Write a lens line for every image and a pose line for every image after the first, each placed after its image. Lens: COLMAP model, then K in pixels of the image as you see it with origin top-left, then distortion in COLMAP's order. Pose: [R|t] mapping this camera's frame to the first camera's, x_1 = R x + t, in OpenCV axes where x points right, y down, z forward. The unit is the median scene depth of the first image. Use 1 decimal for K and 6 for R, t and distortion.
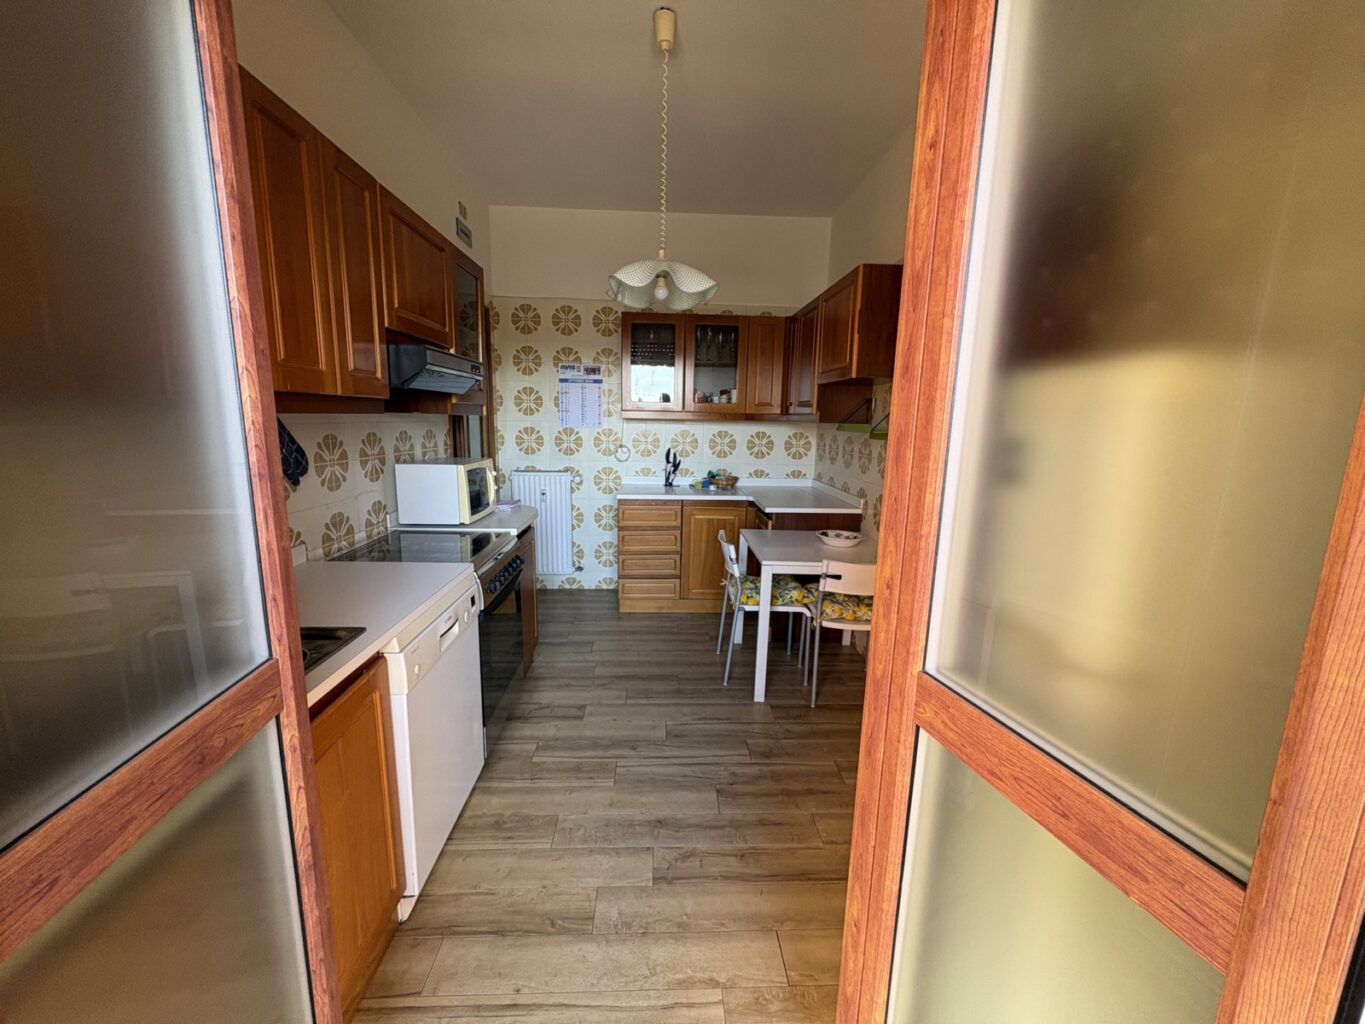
lens RADIAL K [[542.9, 0, 684.6], [0, 542.9, 512.0], [0, 0, 1]] dist [-0.001323, 0.000809]
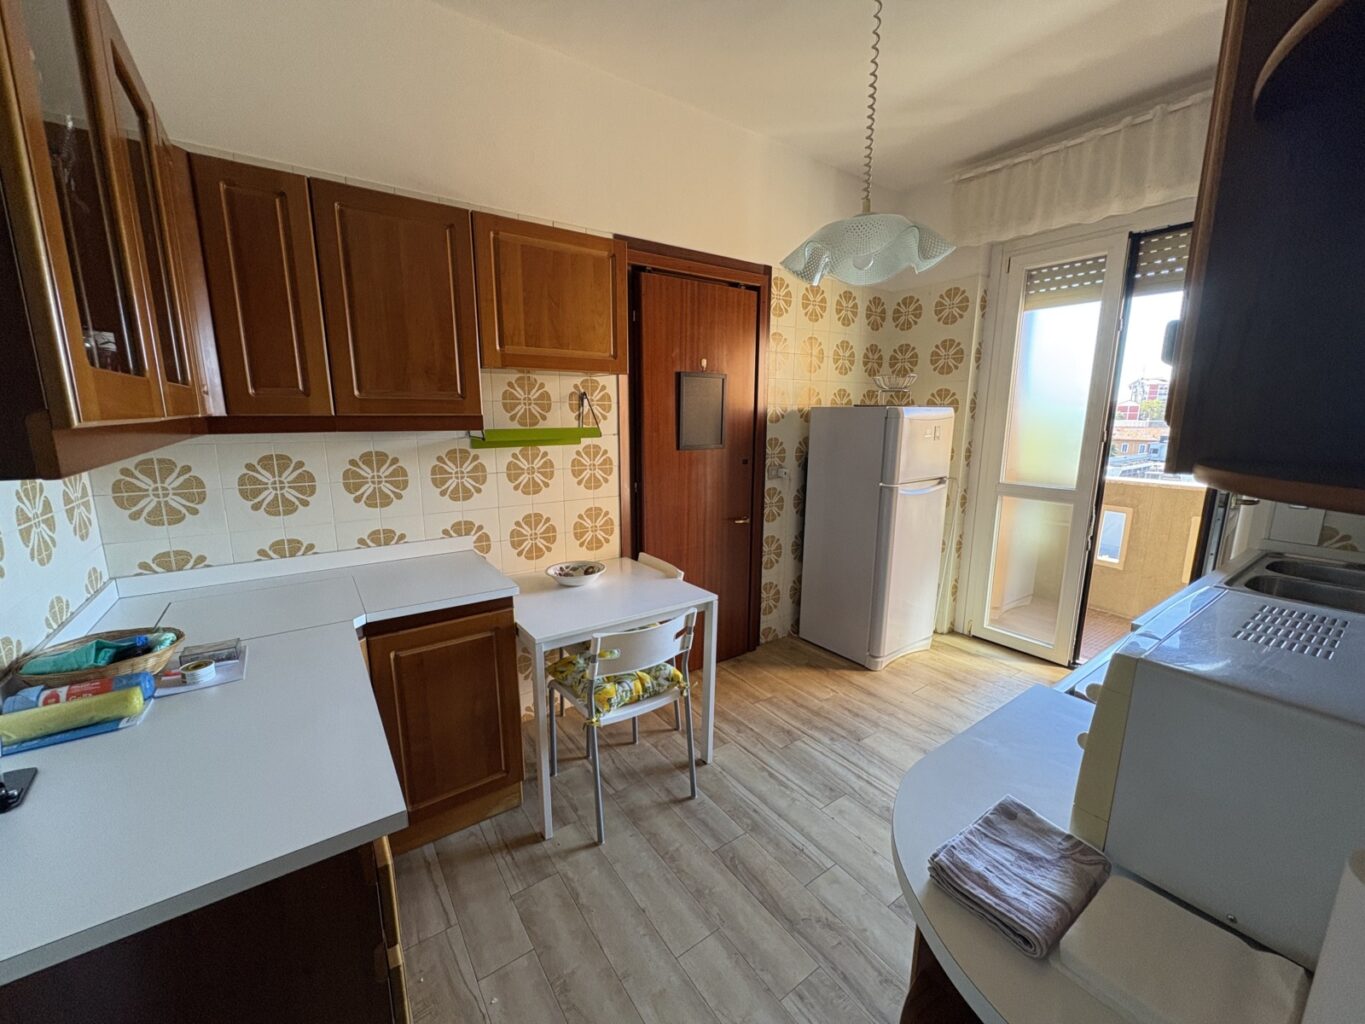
lens RADIAL K [[542.9, 0, 682.5], [0, 542.9, 516.0], [0, 0, 1]] dist [-0.001323, 0.000809]
pose [[-0.535971, -0.174811, 0.825939, -0.503636], [0.133311, 0.948529, 0.287265, -0.273651], [-0.833644, 0.264073, -0.485080, 1.430539]]
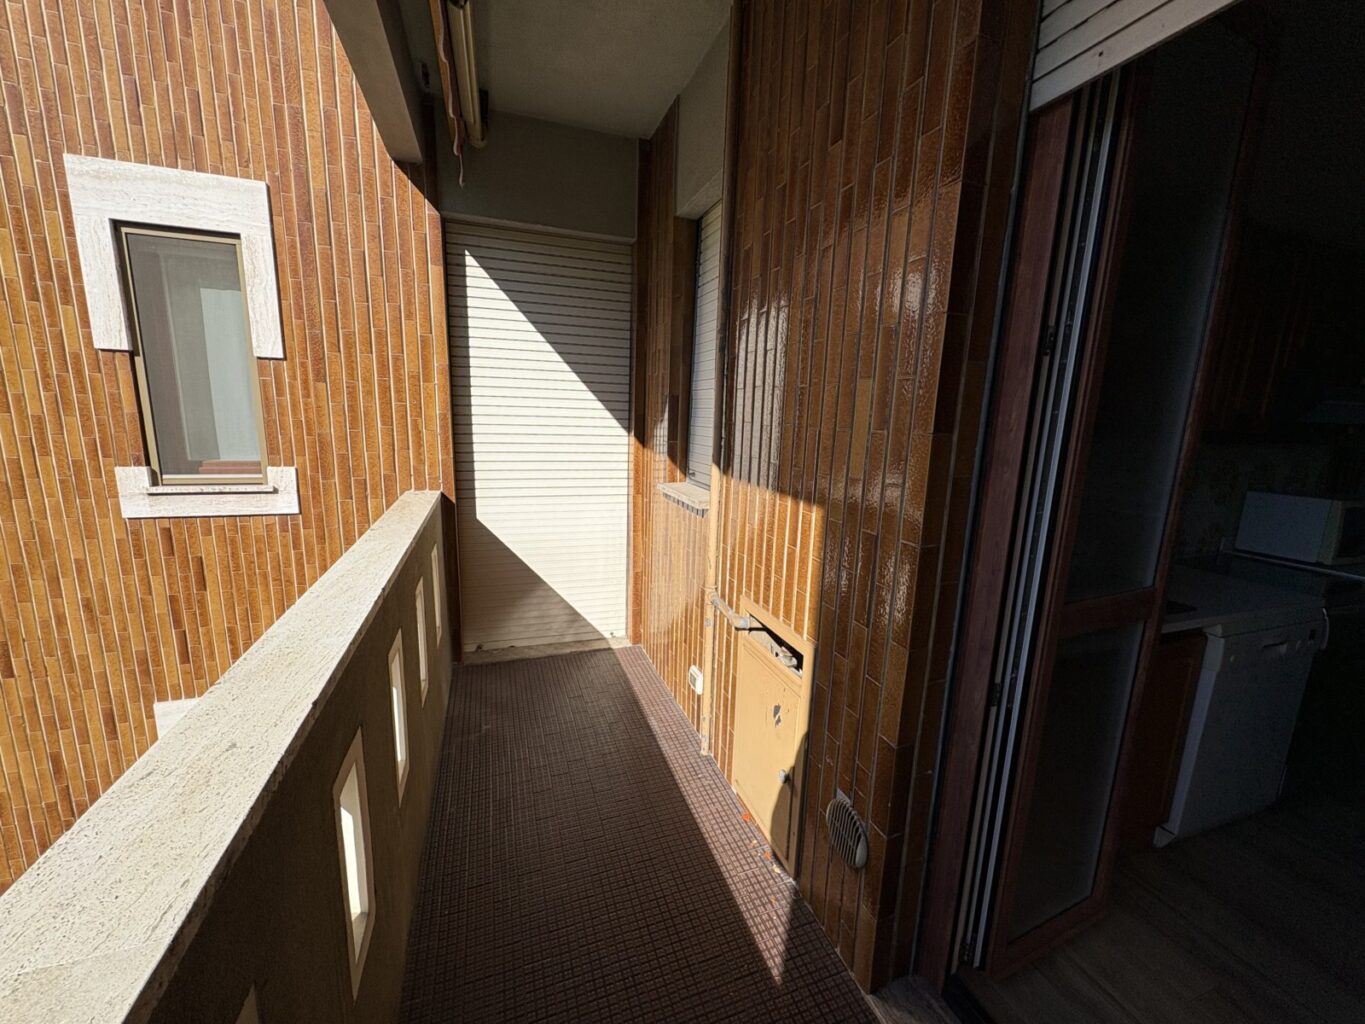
lens RADIAL K [[542.9, 0, 686.4], [0, 542.9, 511.6], [0, 0, 1]] dist [-0.001323, 0.000809]
pose [[0.295767, 0.165187, -0.940869, 0.124891], [-0.191979, 0.975119, 0.110850, 0.039702], [0.935770, 0.147841, 0.320120, -0.312727]]
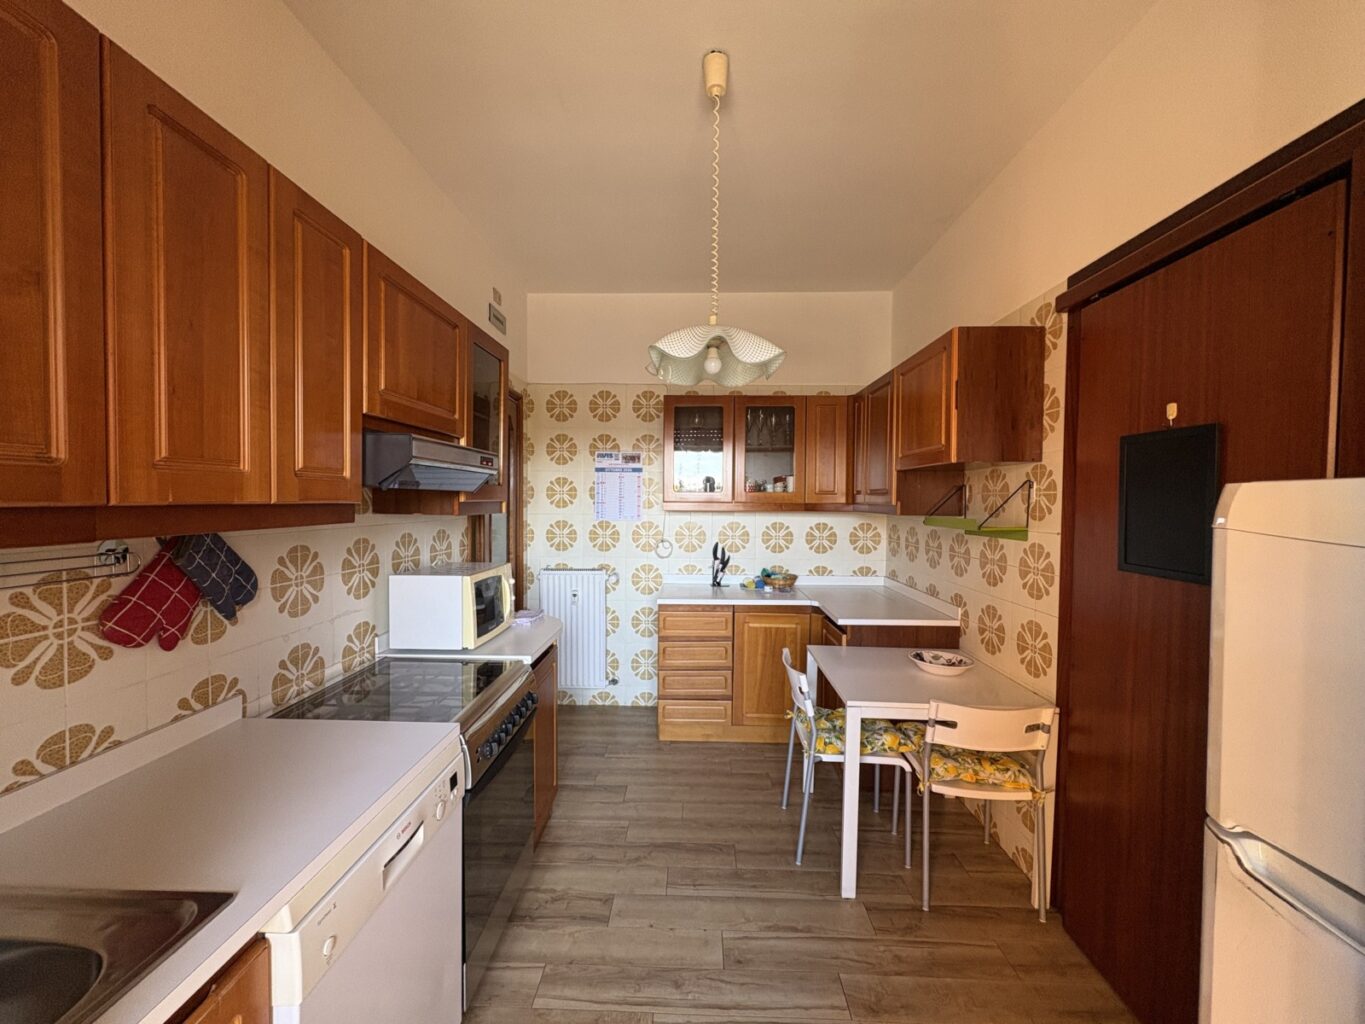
lens RADIAL K [[542.9, 0, 684.1], [0, 542.9, 510.1], [0, 0, 1]] dist [-0.001323, 0.000809]
pose [[0.997099, -0.011677, -0.075221, -0.023526], [0.000008, 0.988179, -0.153305, -0.057058], [0.076122, 0.152860, 0.985312, 0.197639]]
